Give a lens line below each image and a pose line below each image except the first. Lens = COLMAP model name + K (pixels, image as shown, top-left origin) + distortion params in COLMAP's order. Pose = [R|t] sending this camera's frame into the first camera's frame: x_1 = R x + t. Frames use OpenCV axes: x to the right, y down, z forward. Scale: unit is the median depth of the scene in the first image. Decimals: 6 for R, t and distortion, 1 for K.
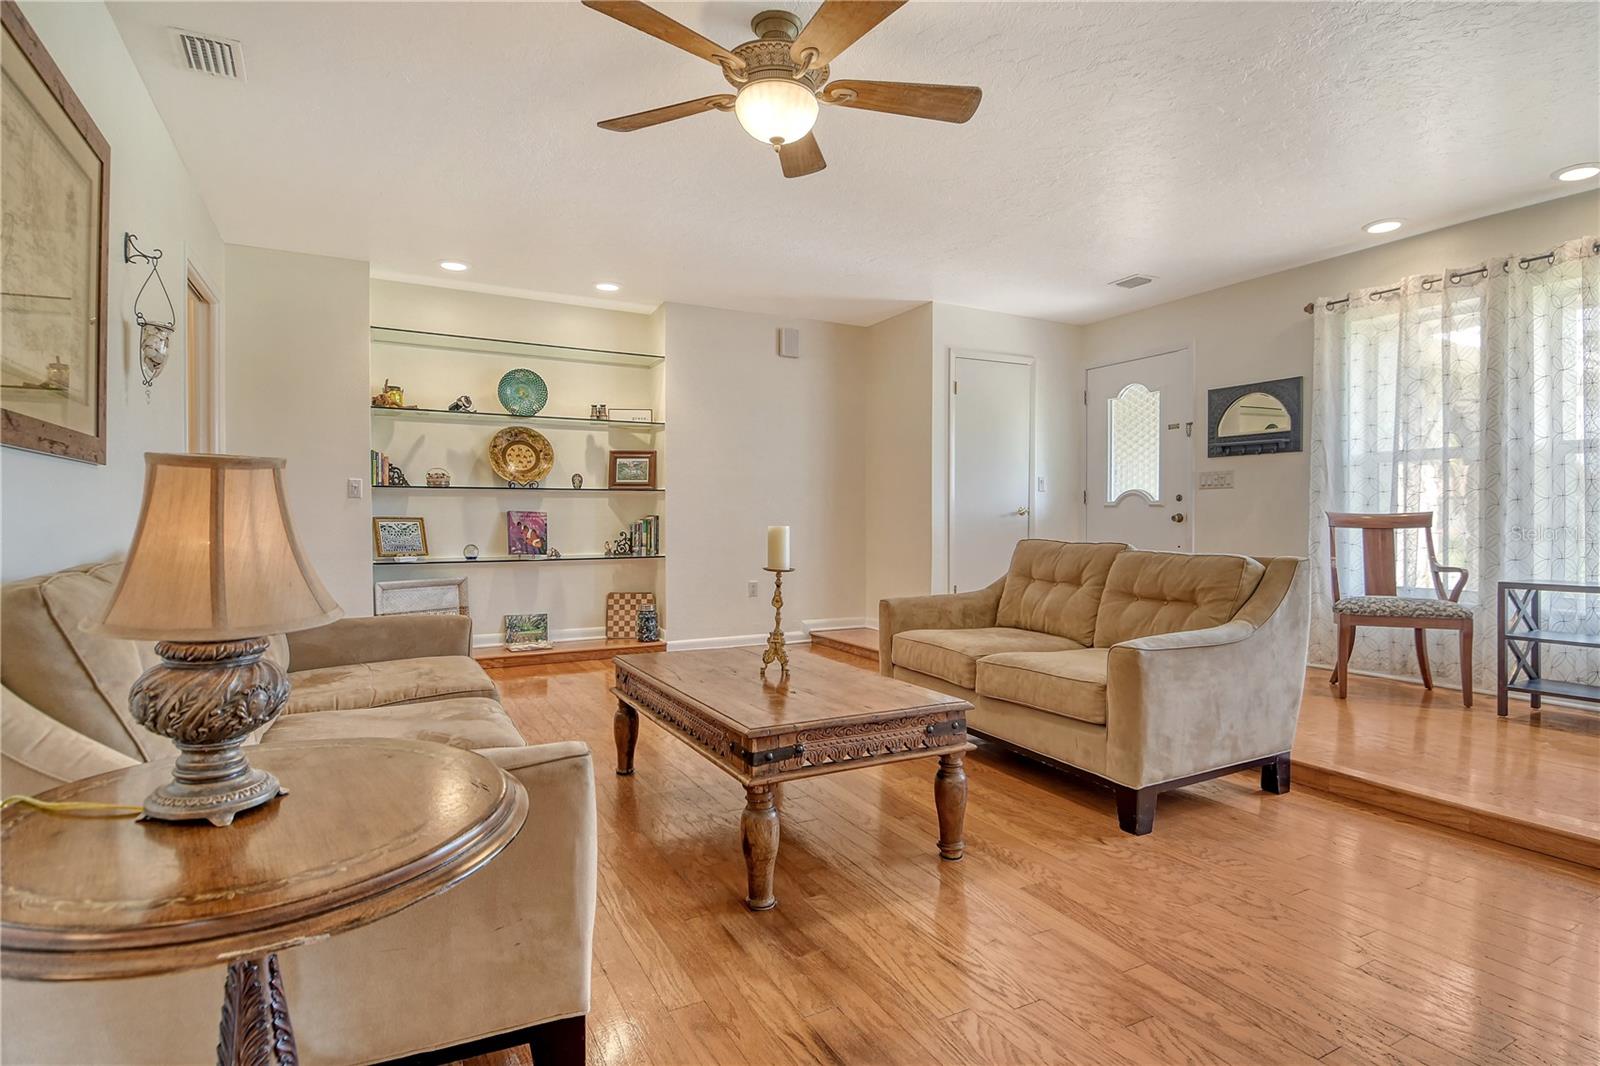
lens RADIAL K [[843.4, 0, 804.2], [0, 843.4, 519.4], [0, 0, 1]] dist [0.041855, -0.026193]
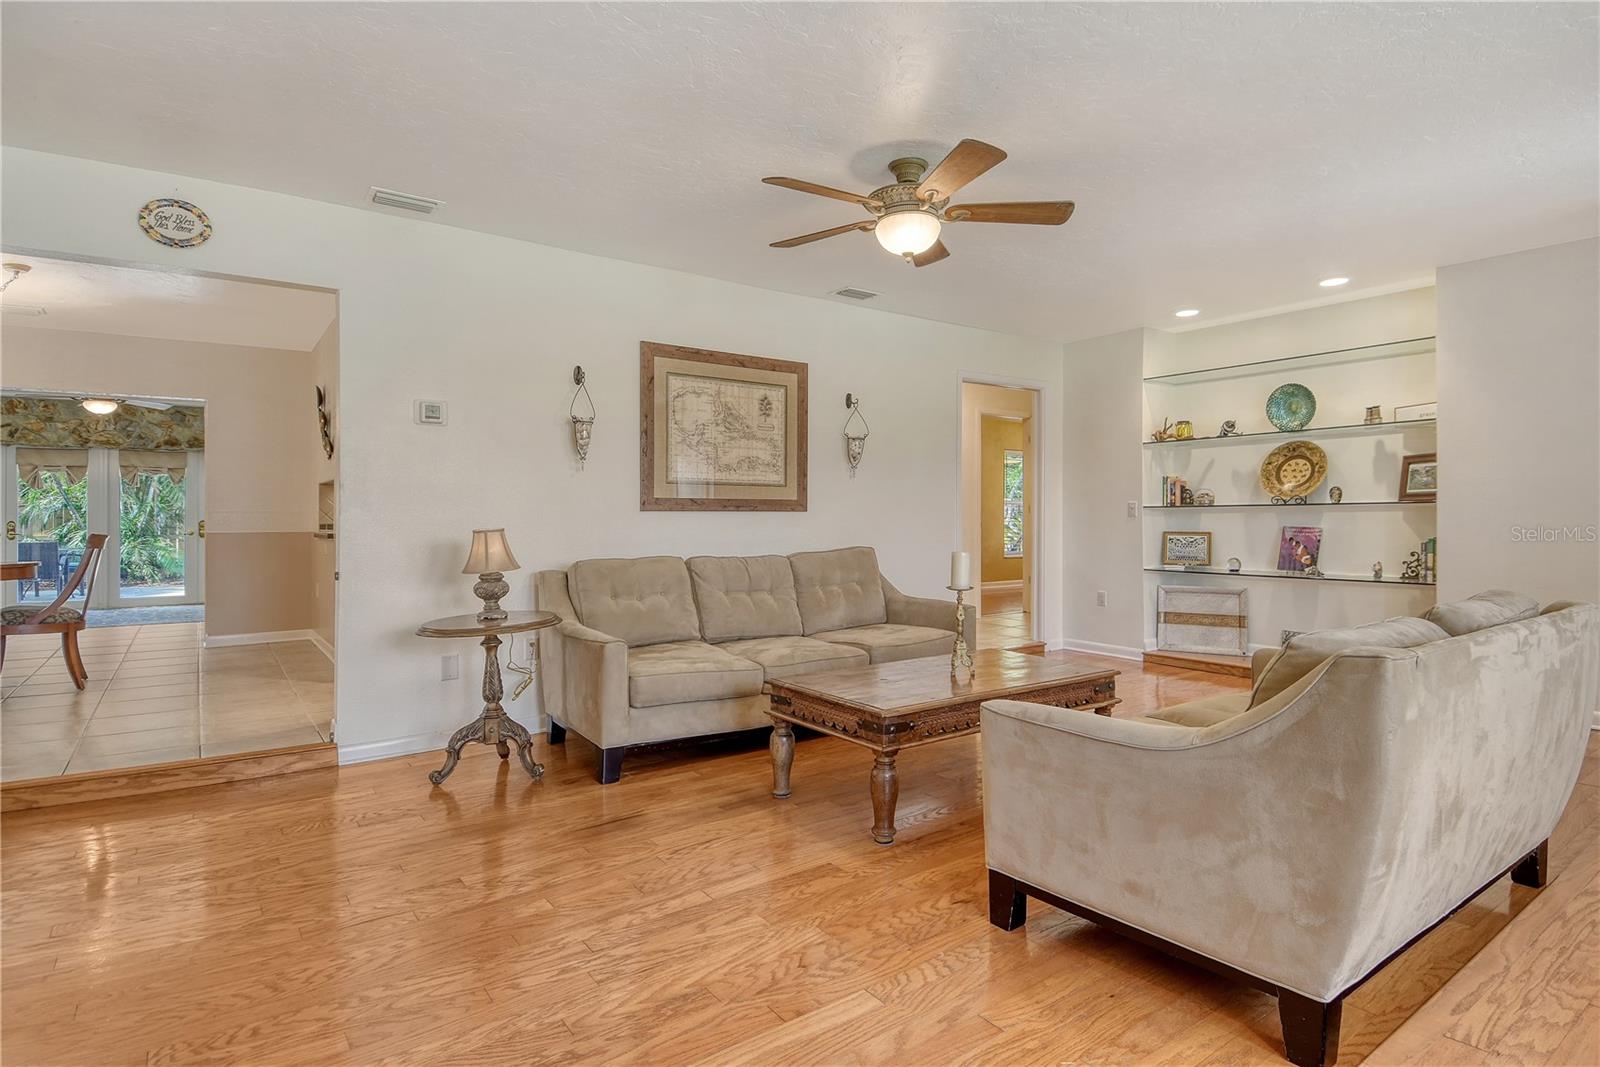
lens RADIAL K [[843.4, 0, 851.8], [0, 843.4, 519.2], [0, 0, 1]] dist [0.041855, -0.026193]
pose [[0.156207, 0.000105, -0.987724, 0.584916], [0.001374, 0.999999, 0.000324, -0.020066], [0.987723, -0.001408, 0.156206, 0.344352]]
